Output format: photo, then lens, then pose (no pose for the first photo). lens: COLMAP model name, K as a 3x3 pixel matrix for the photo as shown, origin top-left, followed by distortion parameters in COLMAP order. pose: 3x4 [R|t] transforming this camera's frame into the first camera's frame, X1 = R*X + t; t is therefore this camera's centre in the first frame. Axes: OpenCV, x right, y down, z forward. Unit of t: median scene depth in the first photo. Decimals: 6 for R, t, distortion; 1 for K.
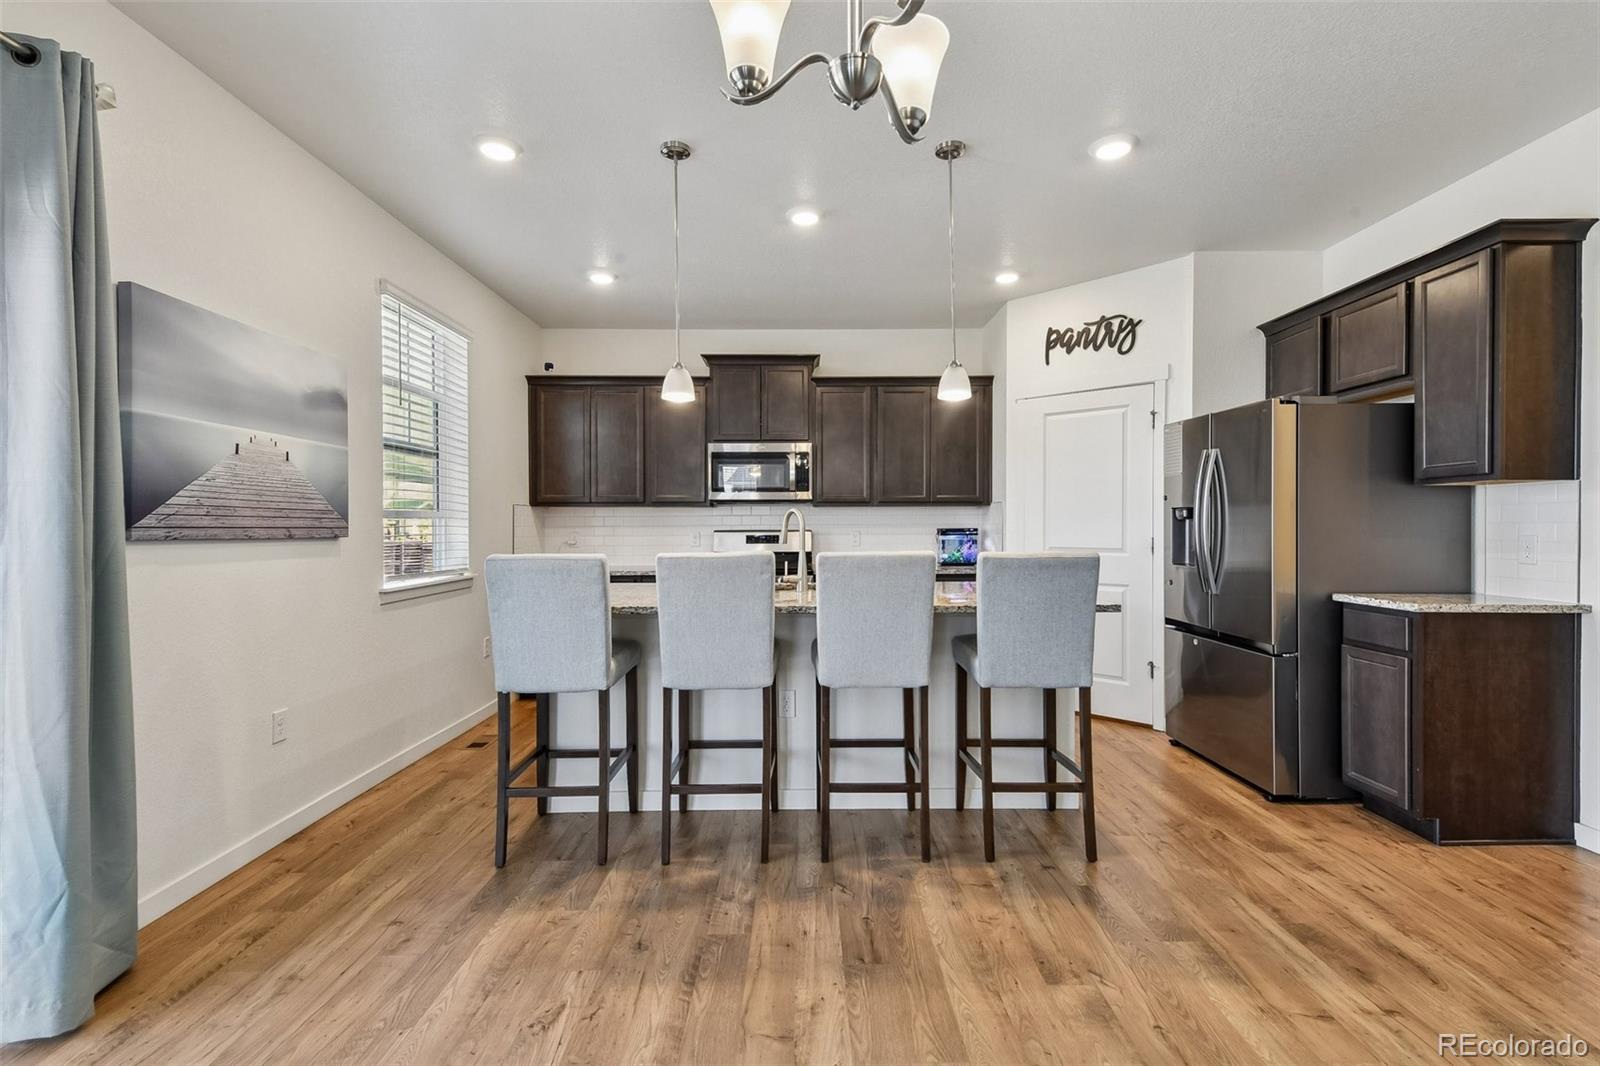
lens RADIAL K [[724.4, 0, 794.6], [0, 724.4, 547.0], [0, 0, 1]] dist [0.021150, -0.000290]
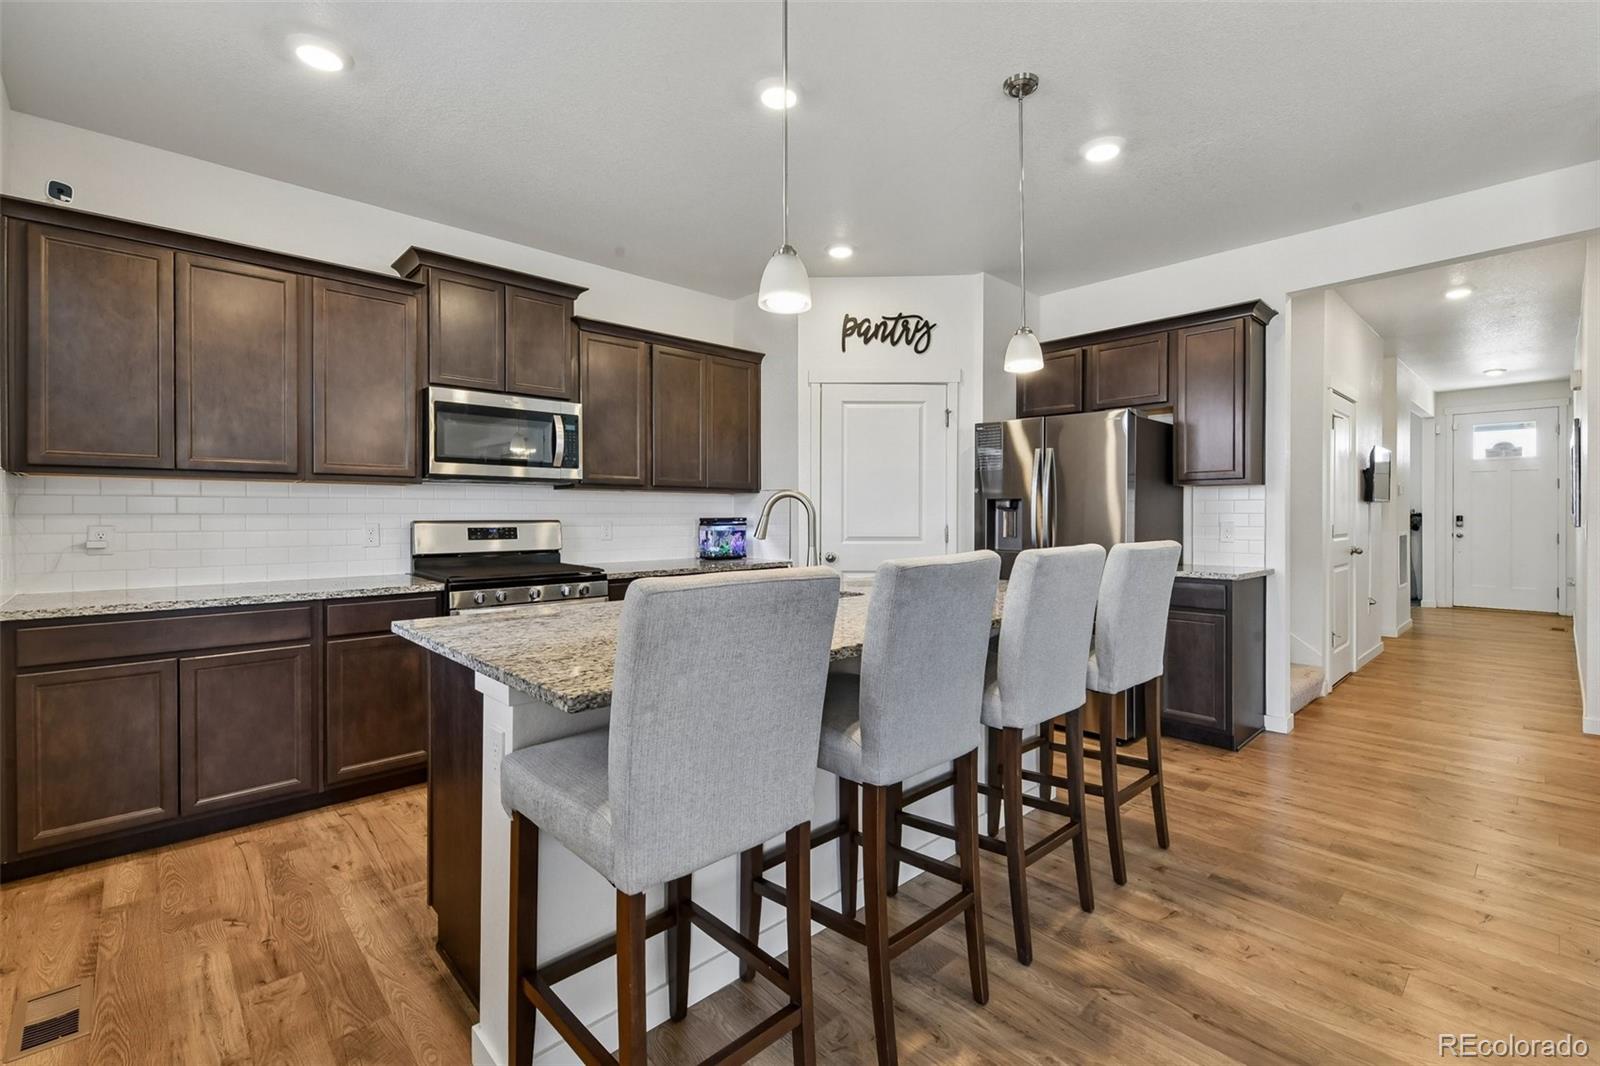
lens RADIAL K [[699.4, 0, 800.0], [0, 699.4, 533.0], [0, 0, 1]] dist [0.003439, -0.000223]
pose [[0.728688, -0.013472, 0.684713, -0.397238], [0.017324, 0.999849, 0.001236, -0.008945], [-0.684627, 0.010961, 0.728811, 0.407919]]
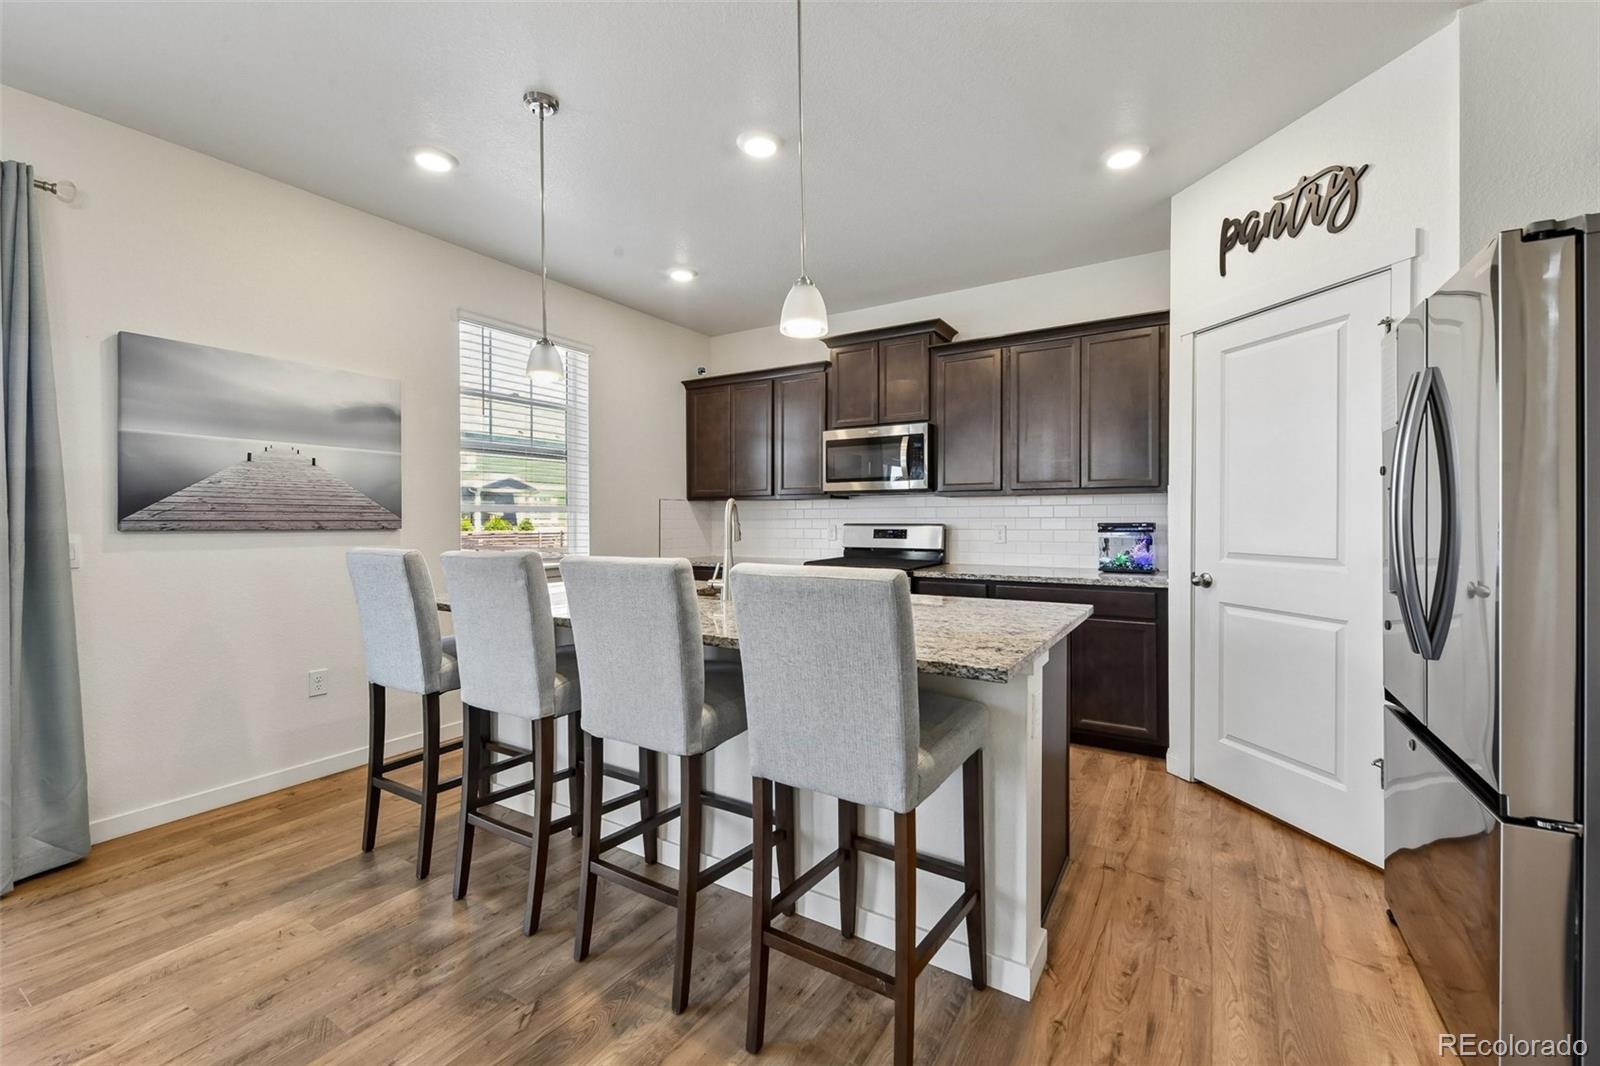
lens RADIAL K [[645.1, 0, 800.0], [0, 645.1, 533.0], [0, 0, 1]] dist [0.016060, -0.008091]
pose [[0.852849, 0.013816, -0.521975, 0.381491], [-0.016559, 0.999863, -0.000590, -0.012674], [0.521895, 0.009147, 0.852961, 0.345249]]
